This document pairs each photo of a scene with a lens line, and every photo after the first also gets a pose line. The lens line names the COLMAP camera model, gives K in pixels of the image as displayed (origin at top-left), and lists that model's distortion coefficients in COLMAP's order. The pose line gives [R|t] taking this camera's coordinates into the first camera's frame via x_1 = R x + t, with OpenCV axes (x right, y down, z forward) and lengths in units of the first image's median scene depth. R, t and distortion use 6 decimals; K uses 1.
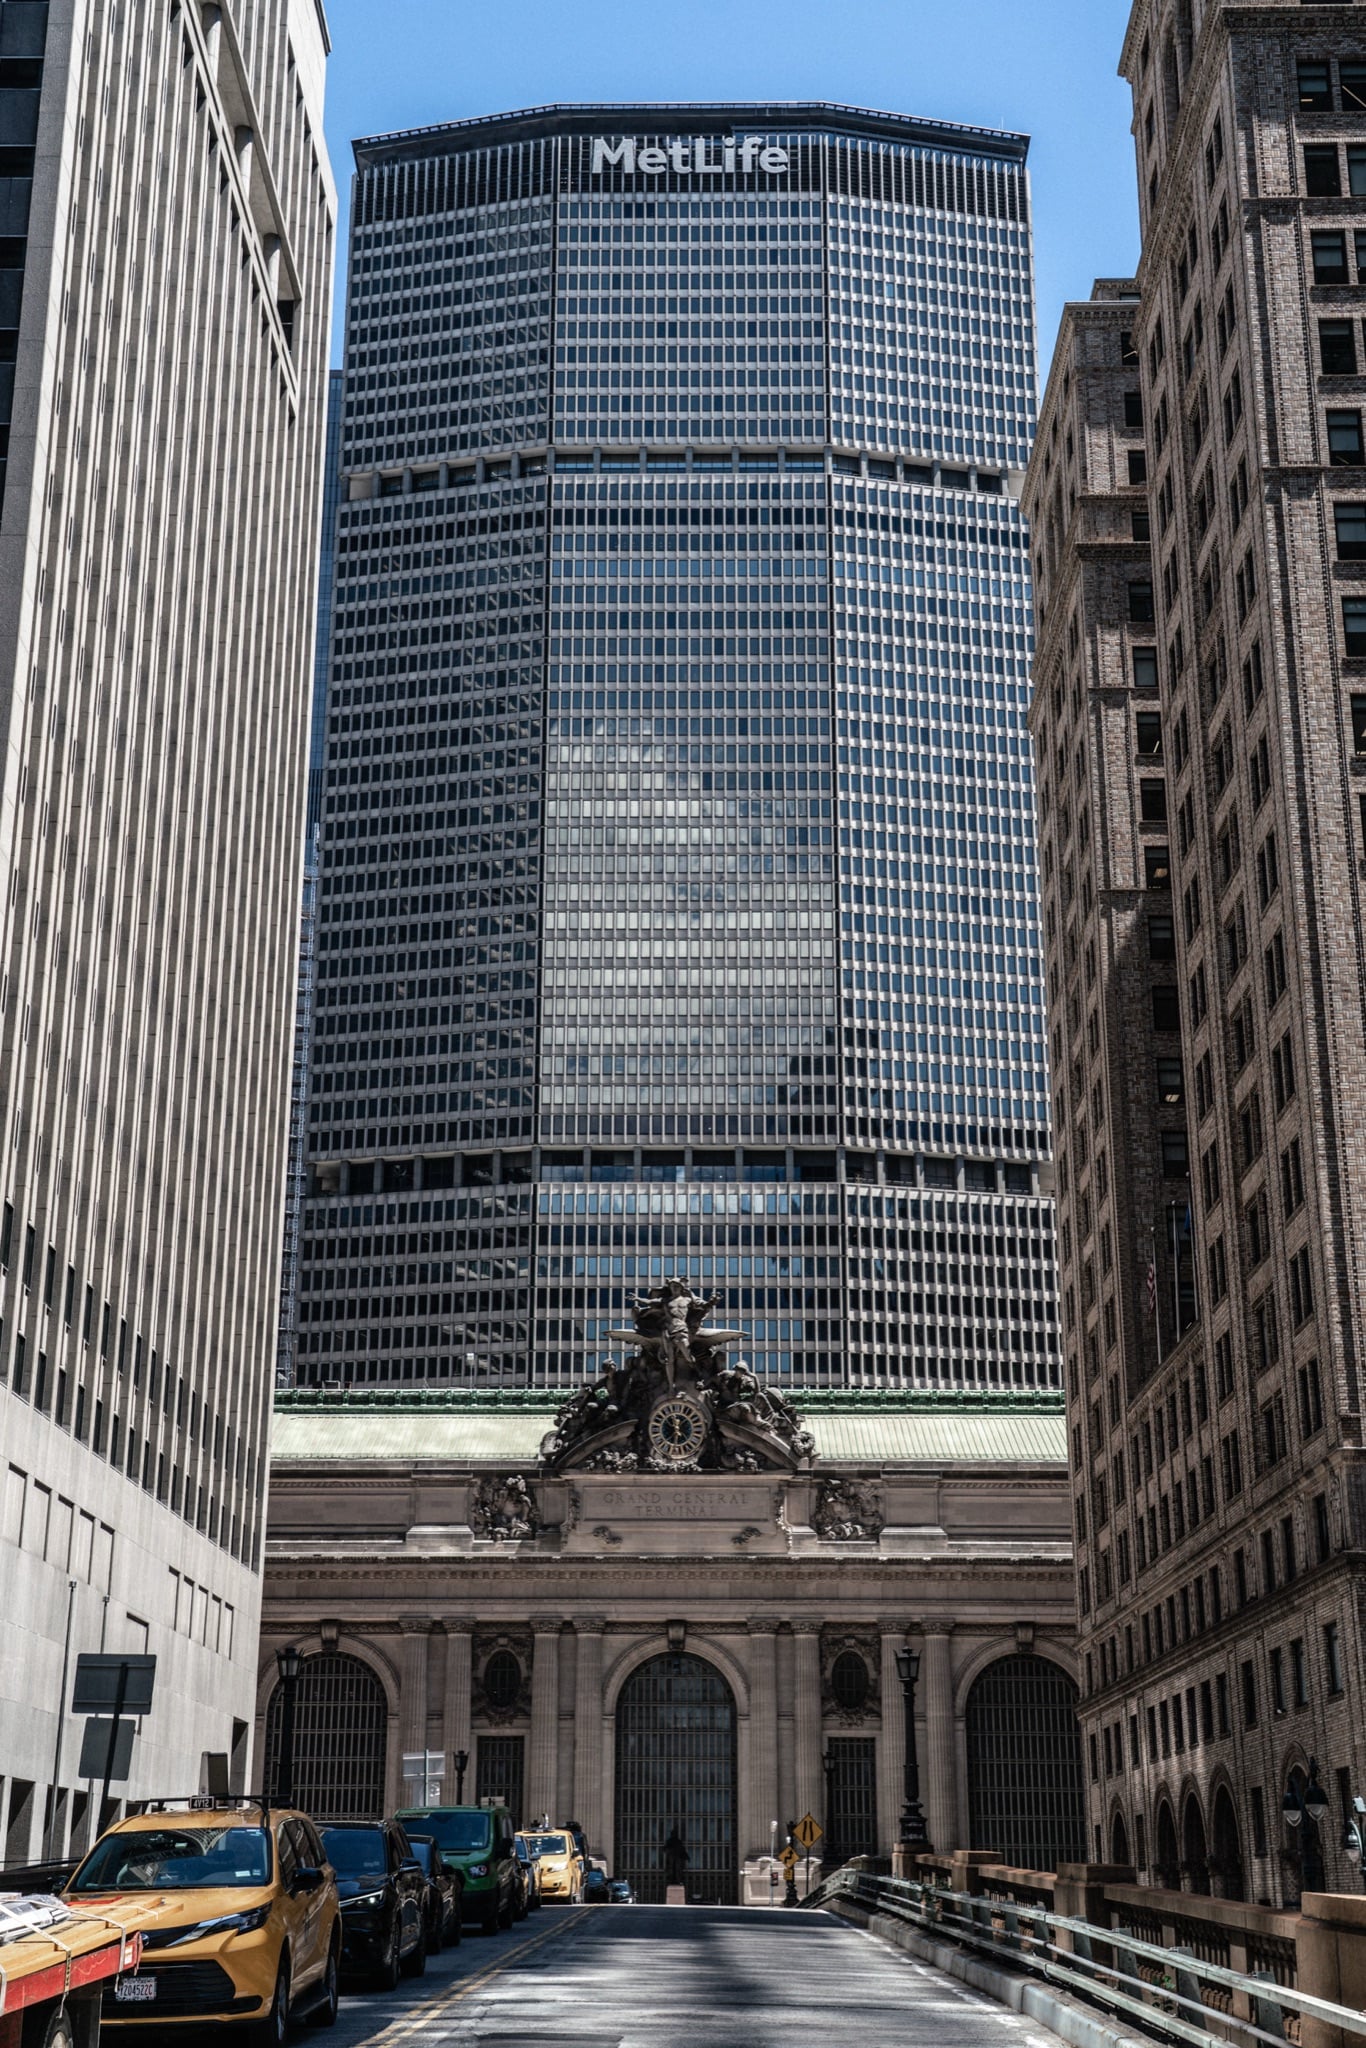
lens RADIAL K [[2551.0, 0, 683.0], [0, 2551.0, 1024.0], [0, 0, 1]] dist [0.019131, 0.017832]
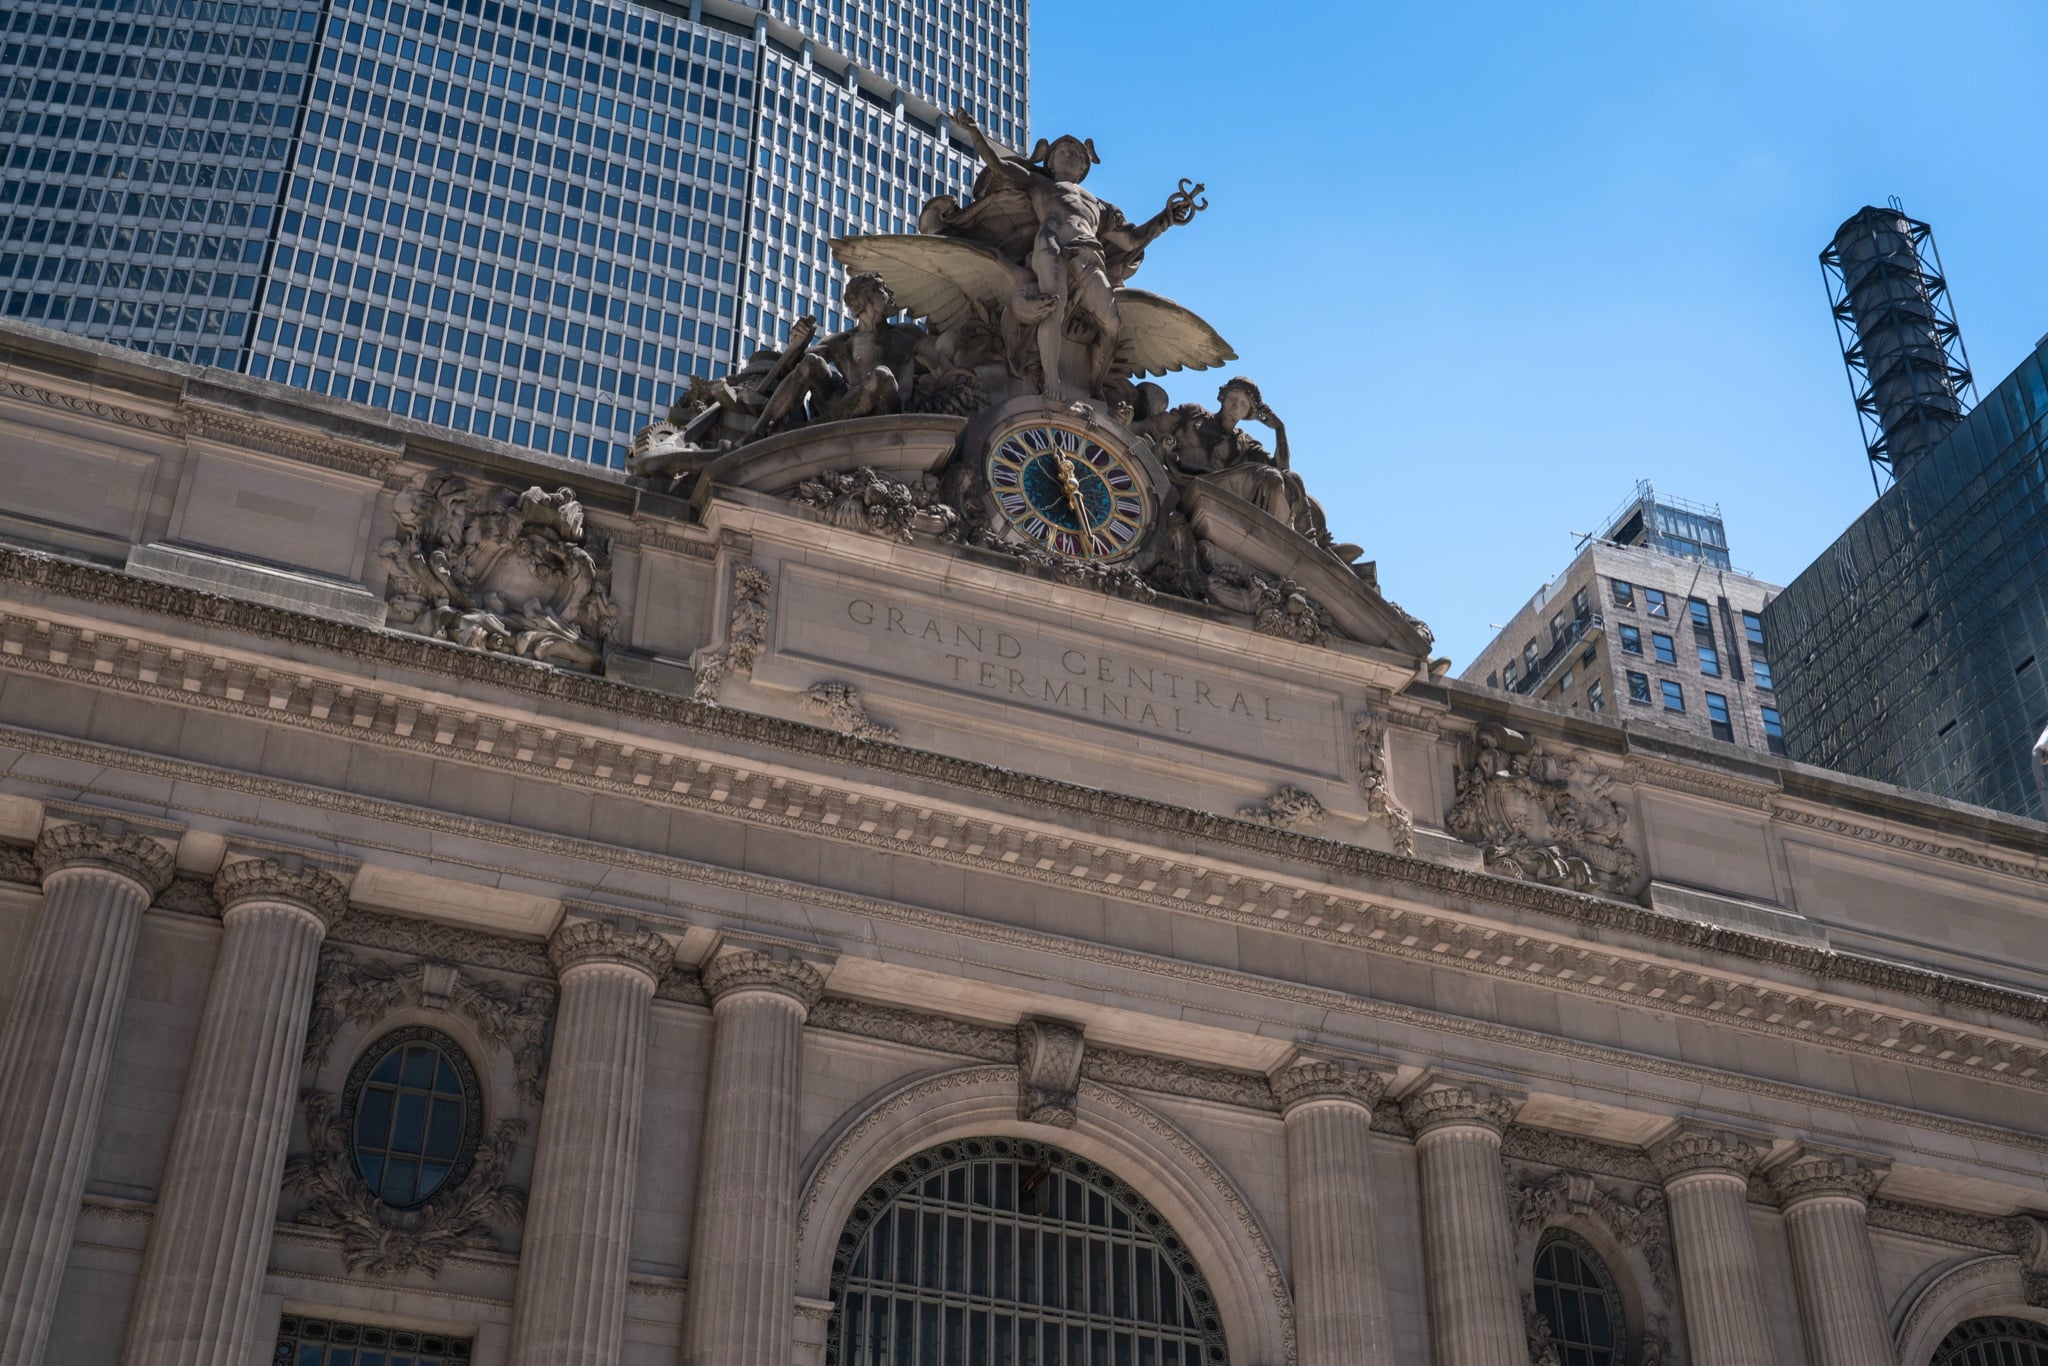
lens RADIAL K [[2551.0, 0, 1024.0], [0, 2551.0, 683.0], [0, 0, 1]] dist [0.019131, 0.017832]
pose [[0.919712, 0.226935, 0.320358, -0.105811], [-0.116689, 0.937144, -0.328854, 0.291292], [-0.374850, 0.265069, 0.888384, 0.735249]]
